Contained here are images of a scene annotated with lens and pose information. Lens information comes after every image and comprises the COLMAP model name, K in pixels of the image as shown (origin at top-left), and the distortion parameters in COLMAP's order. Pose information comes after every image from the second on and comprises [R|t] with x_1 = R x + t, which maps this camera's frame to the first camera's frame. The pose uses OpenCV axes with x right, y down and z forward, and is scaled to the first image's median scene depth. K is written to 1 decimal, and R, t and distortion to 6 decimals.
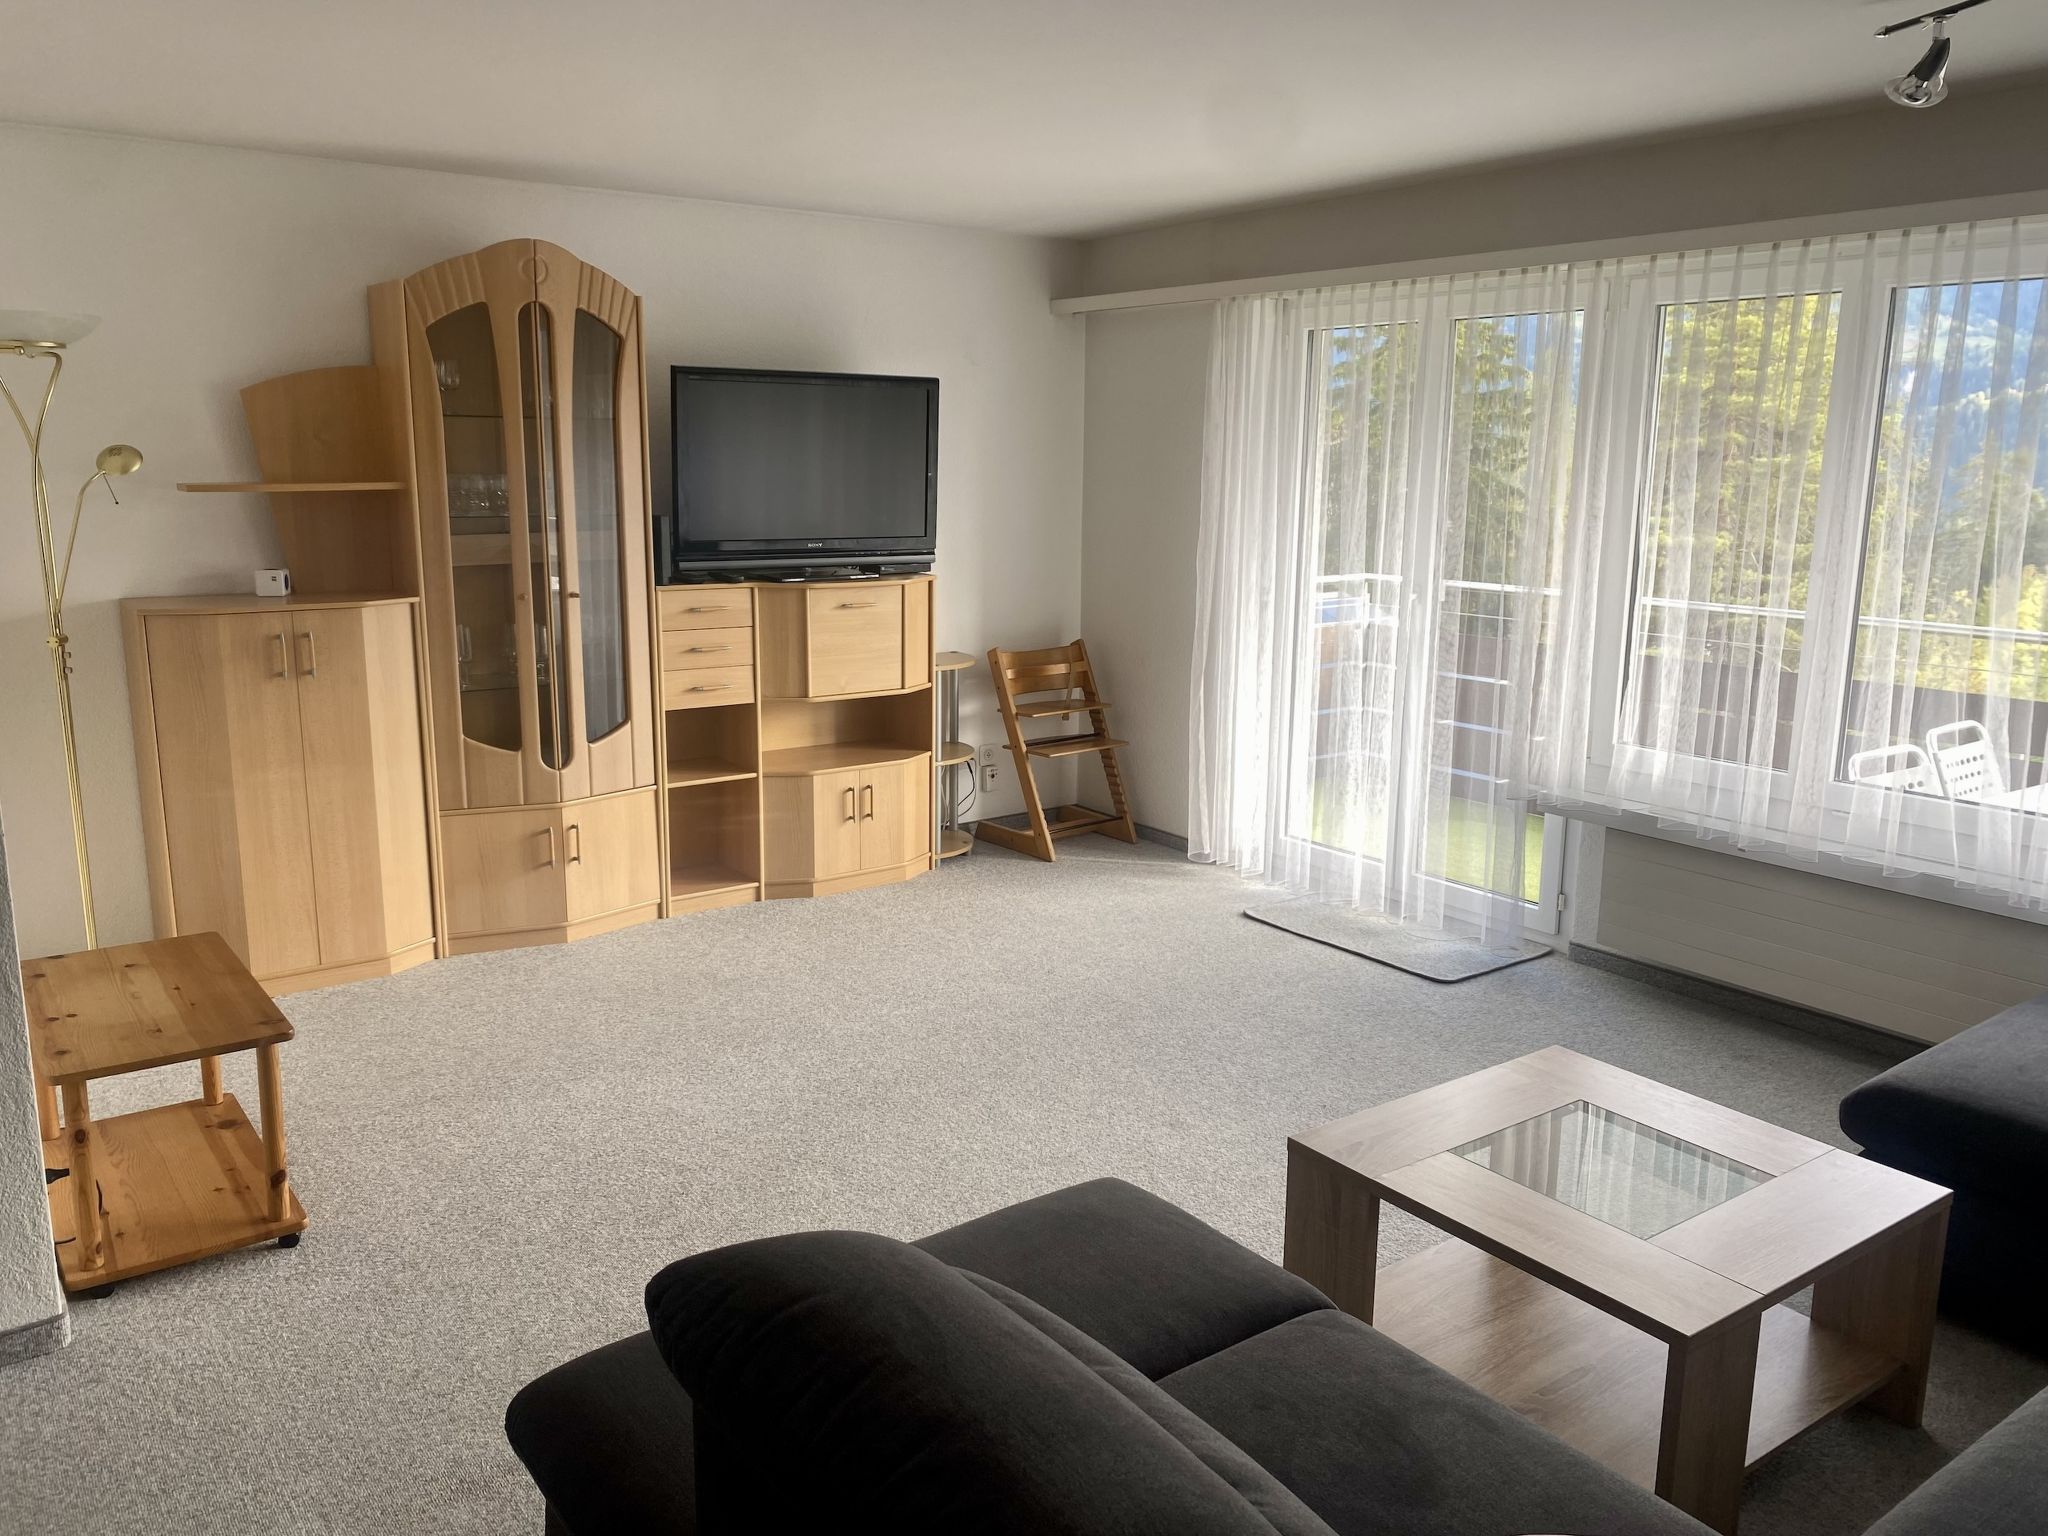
lens RADIAL K [[1543.2, 0, 1017.7], [0, 1543.2, 767.3], [0, 0, 1]] dist [0.010015, -0.002567]
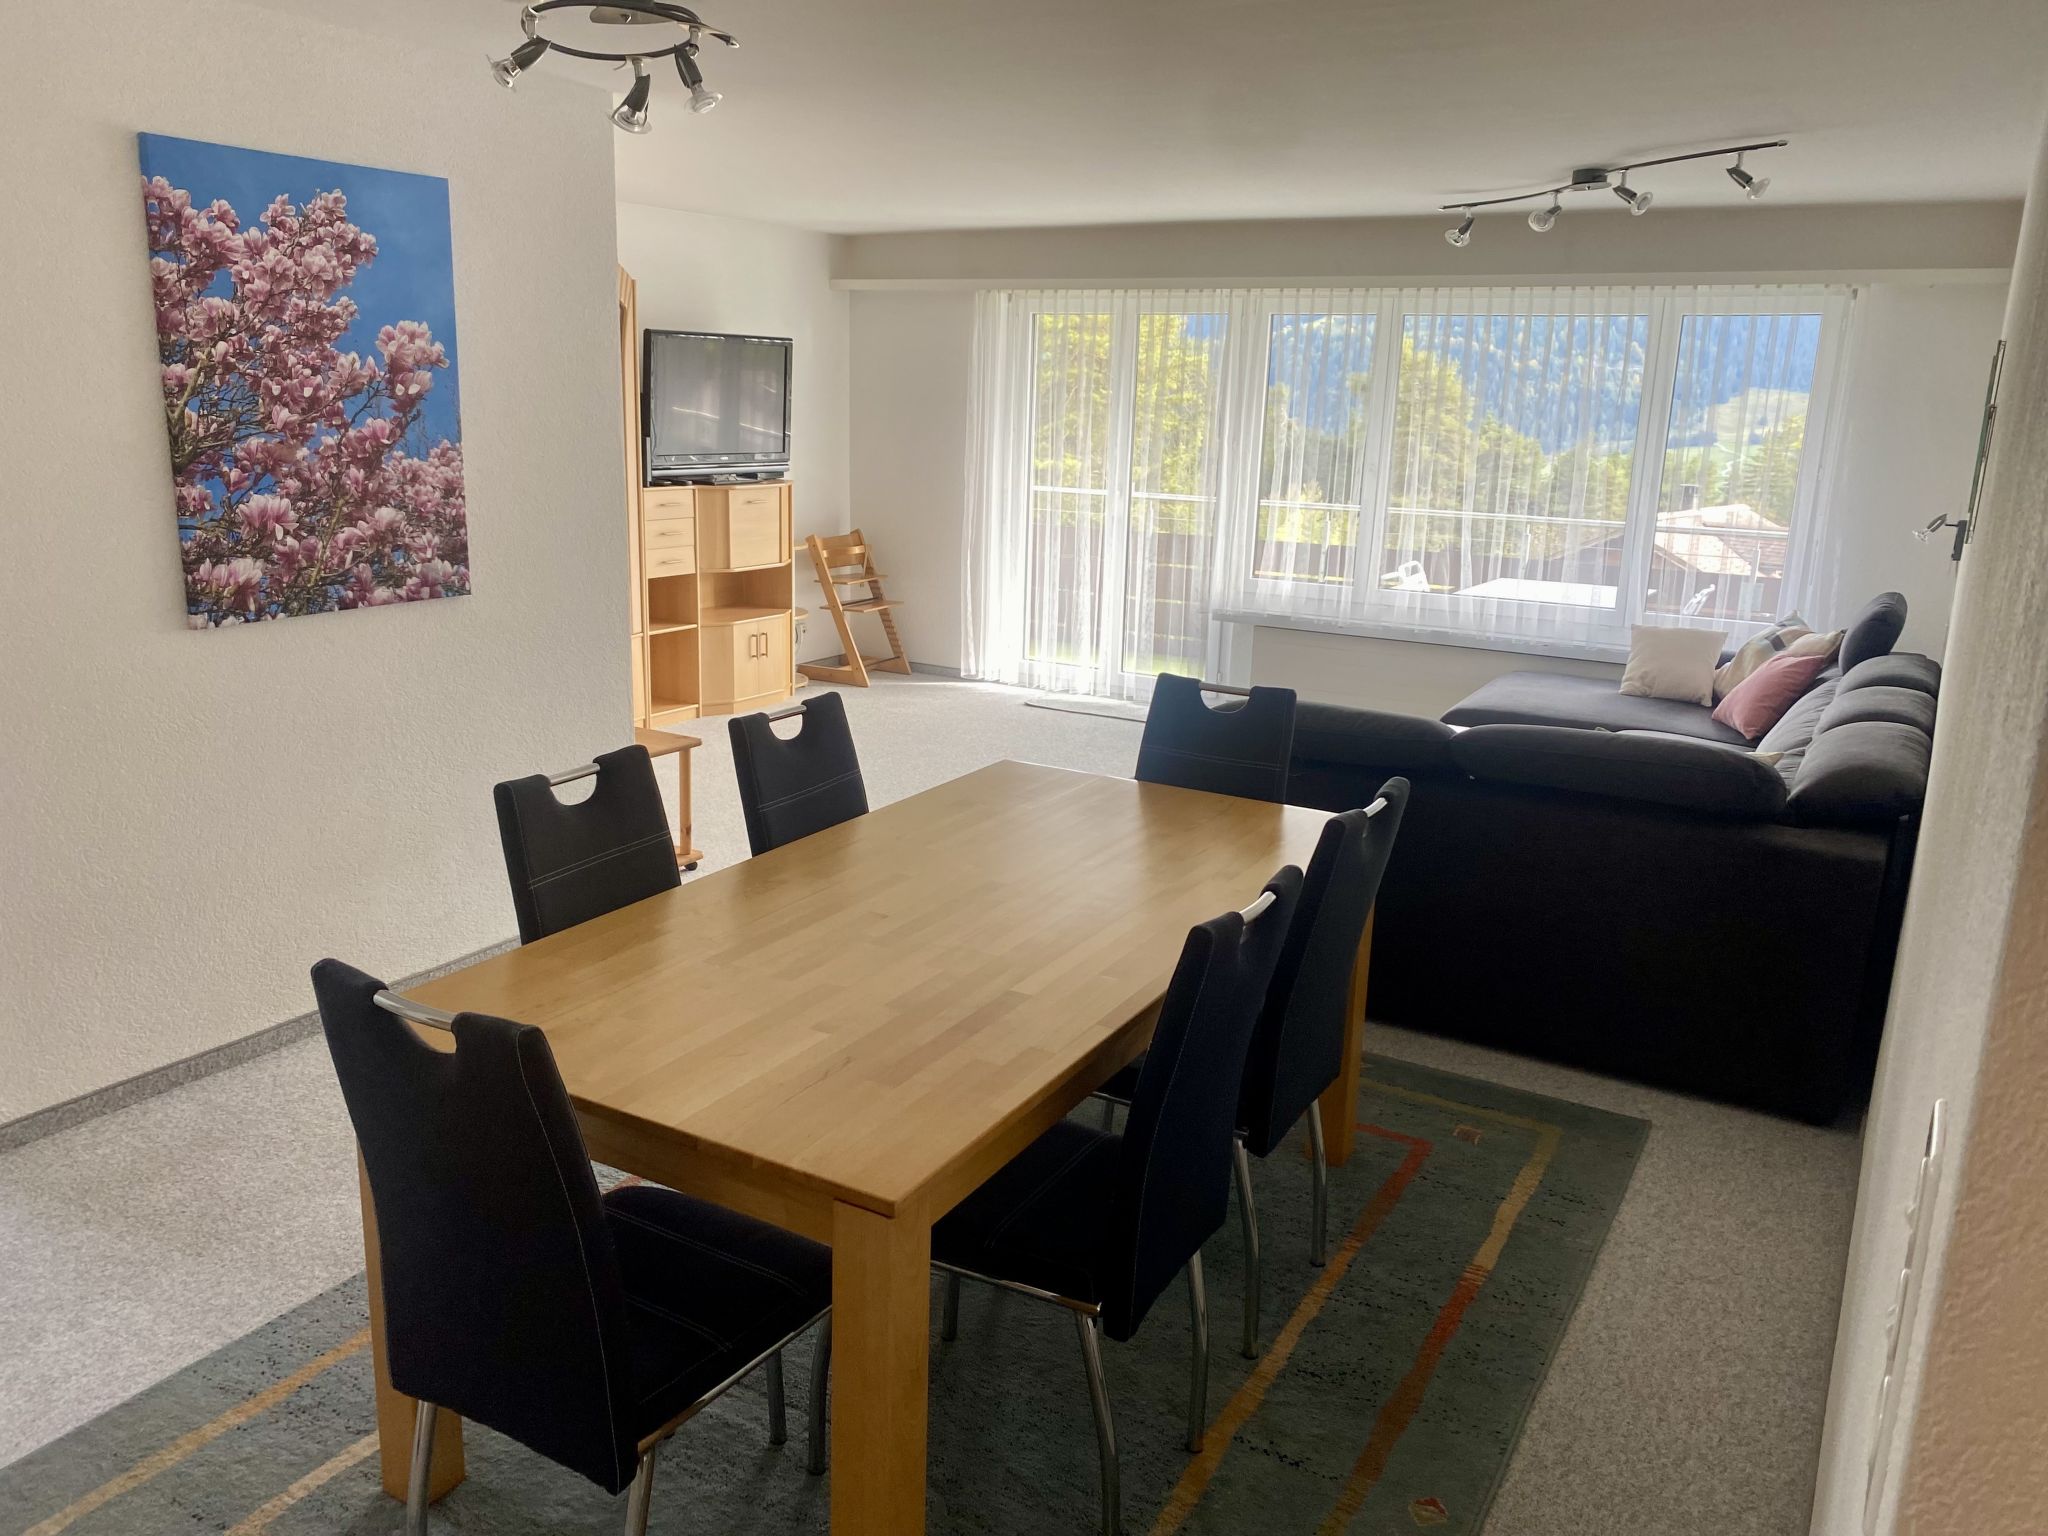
lens RADIAL K [[1543.2, 0, 1027.8], [0, 1543.2, 759.0], [0, 0, 1]] dist [0.010015, -0.002567]
pose [[0.924405, -0.072954, 0.374371, -0.403580], [0.056059, 0.996865, 0.055838, 0.060695], [-0.377271, -0.030630, 0.925596, -0.382657]]
